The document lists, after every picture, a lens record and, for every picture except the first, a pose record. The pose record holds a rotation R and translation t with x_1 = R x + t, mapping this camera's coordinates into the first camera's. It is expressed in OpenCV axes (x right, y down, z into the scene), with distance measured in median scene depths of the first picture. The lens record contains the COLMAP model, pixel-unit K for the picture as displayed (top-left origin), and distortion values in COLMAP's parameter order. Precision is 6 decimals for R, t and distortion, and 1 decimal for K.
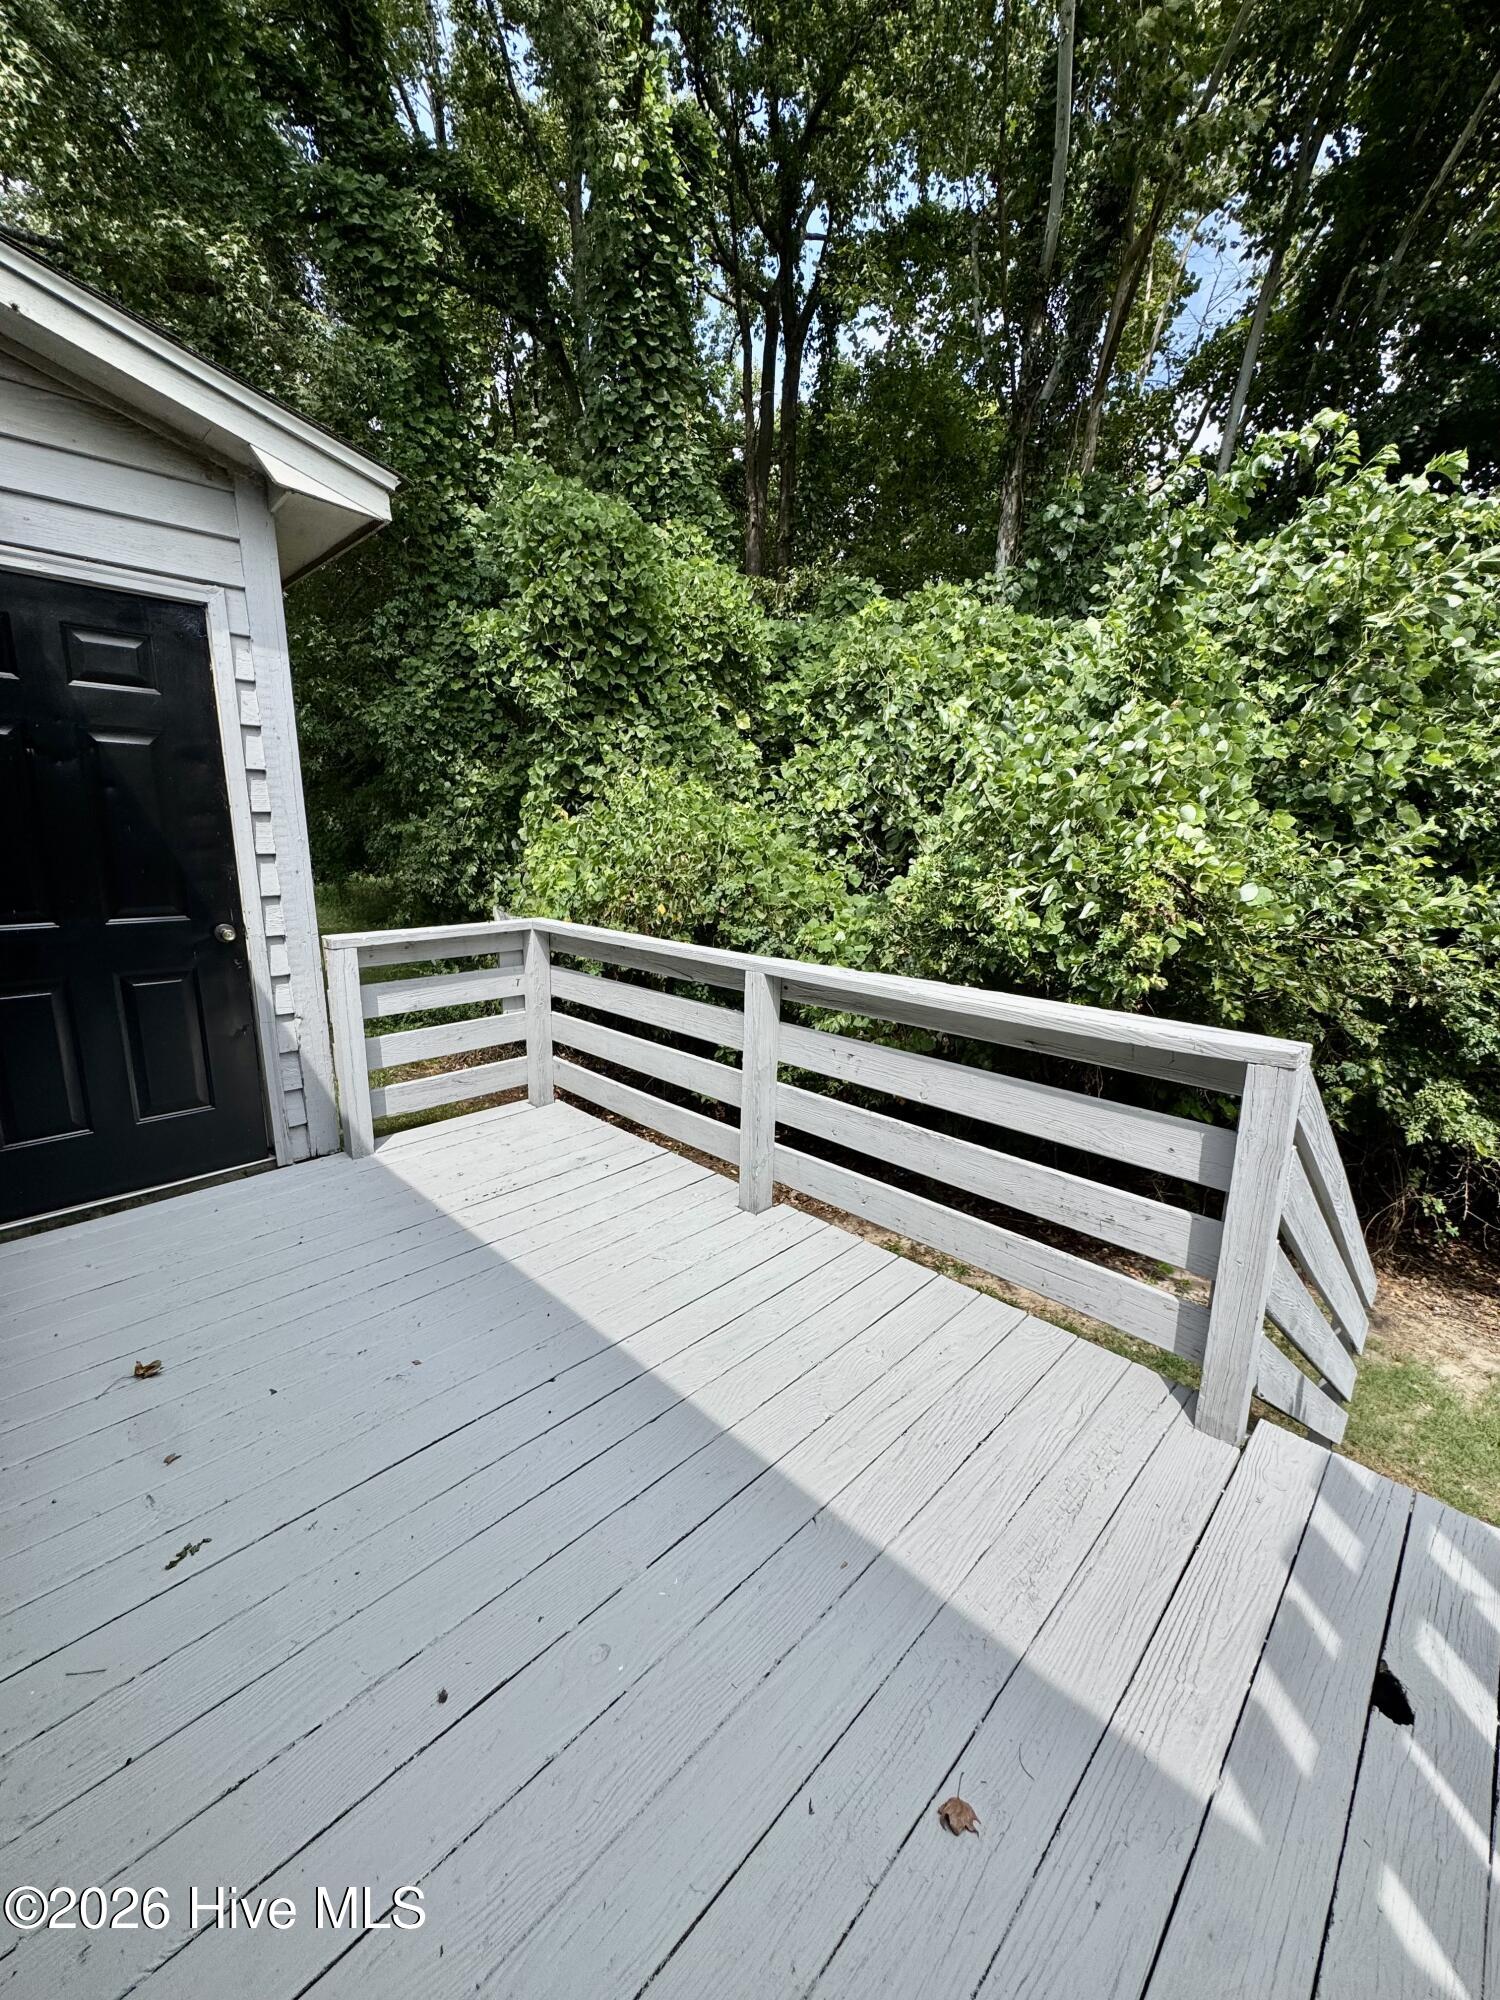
lens RADIAL K [[795.5, 0, 756.6], [0, 795.5, 996.5], [0, 0, 1]] dist [-0.002468, 0.000708]
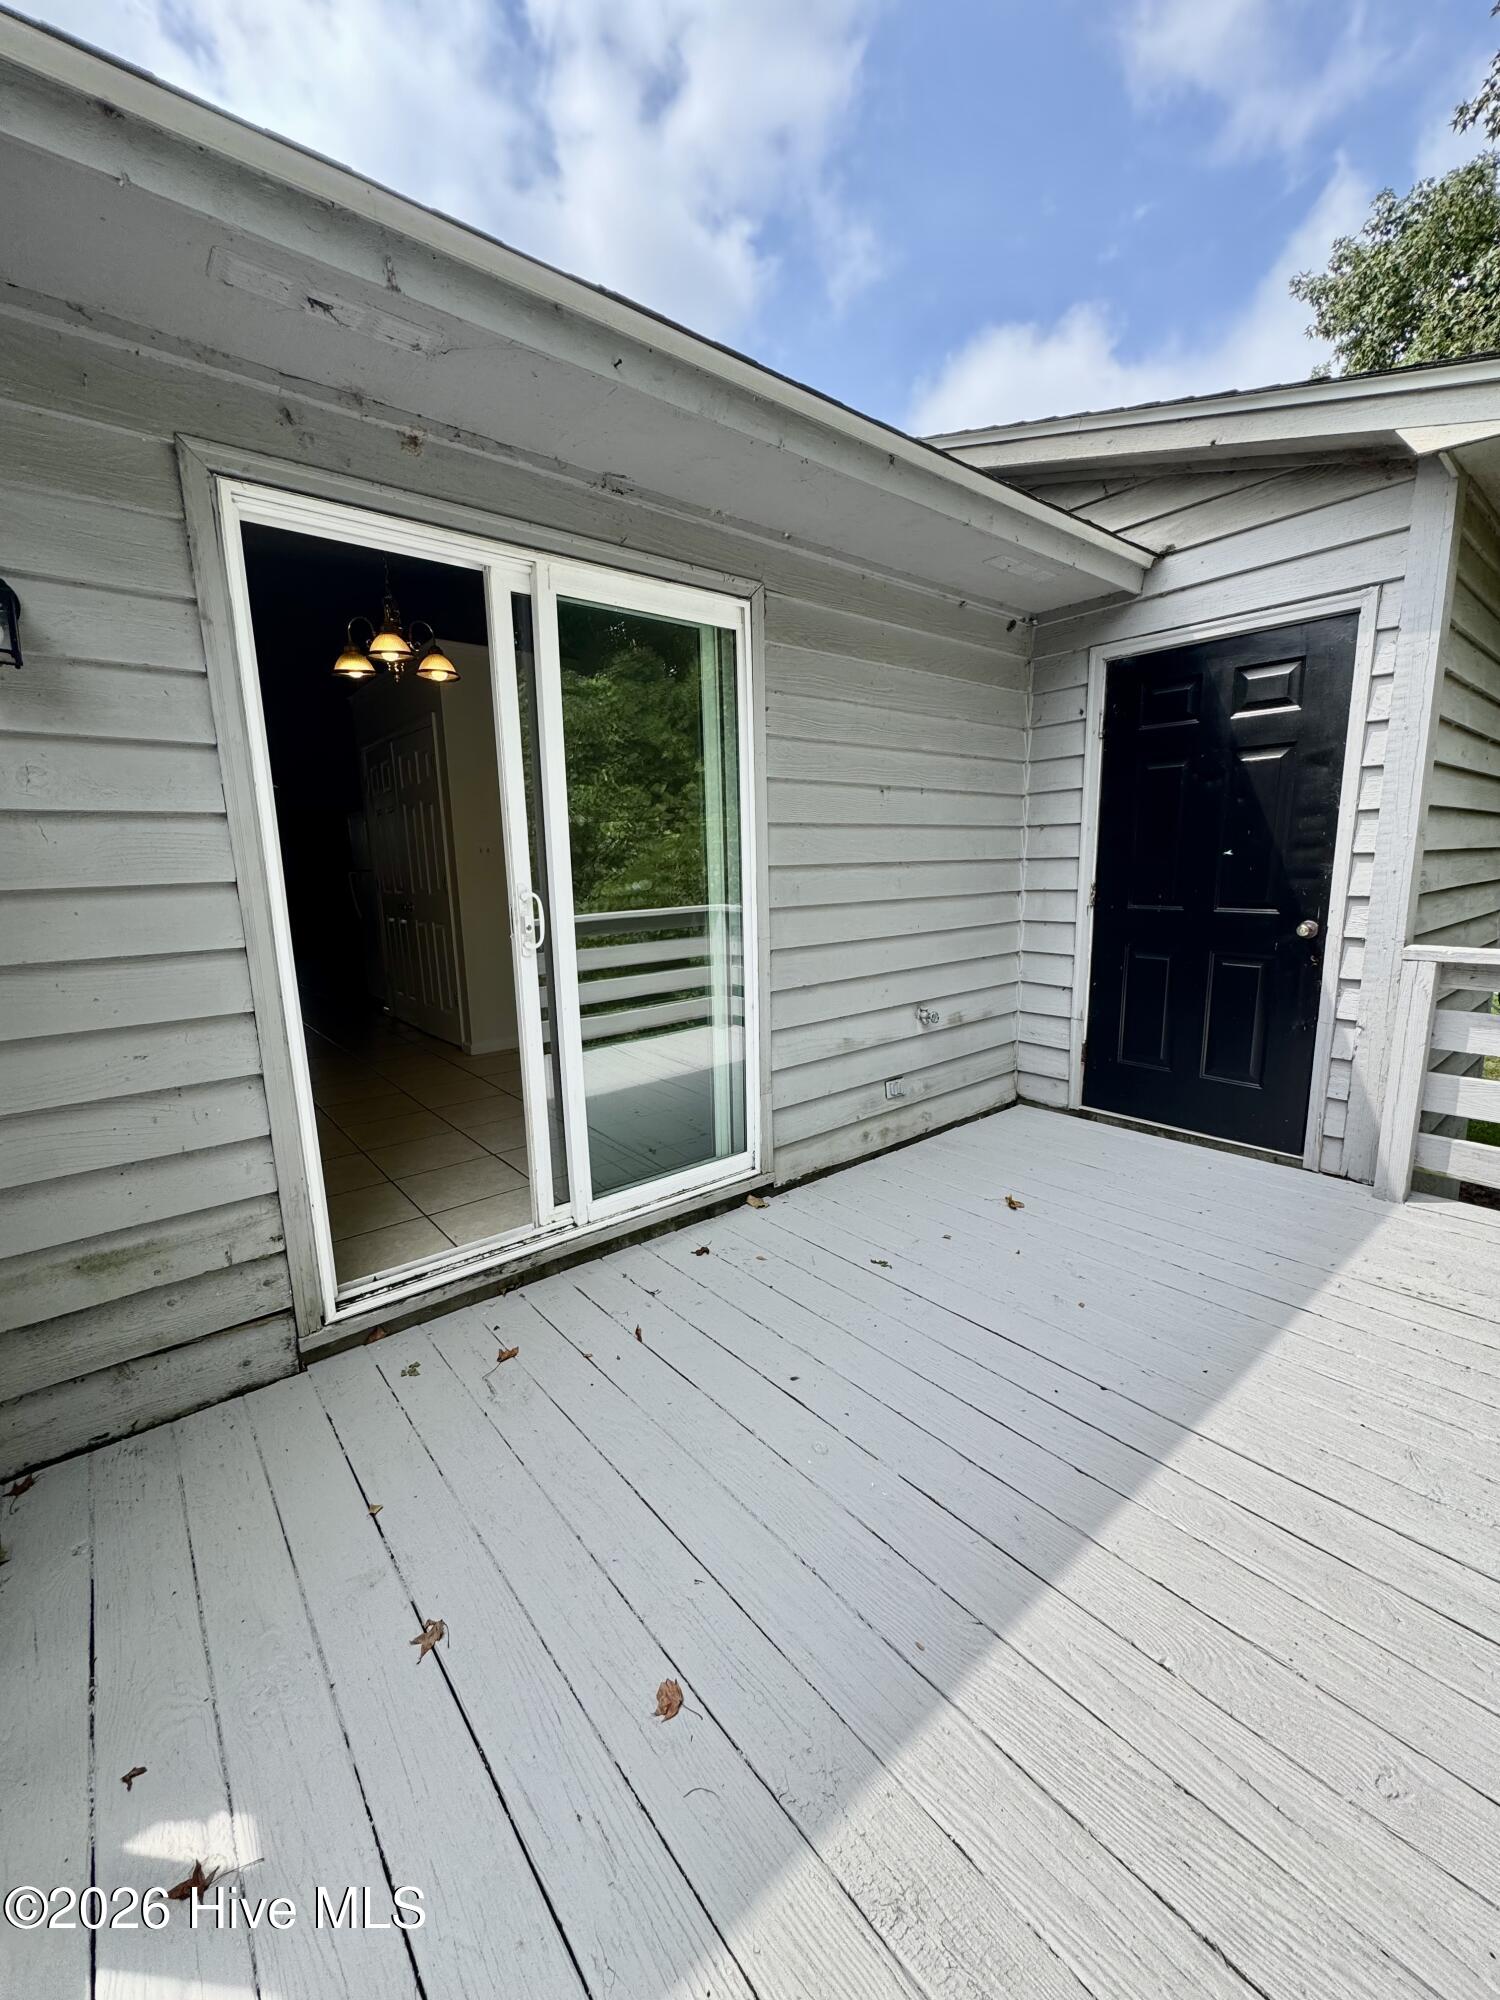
lens RADIAL K [[795.5, 0, 756.8], [0, 795.5, 1001.1], [0, 0, 1]] dist [-0.002468, 0.000708]
pose [[-0.095736, 0.167622, -0.981192, 0.456387], [-0.187198, 0.965100, 0.183138, -0.046835], [0.977646, 0.201210, -0.061016, 0.392185]]
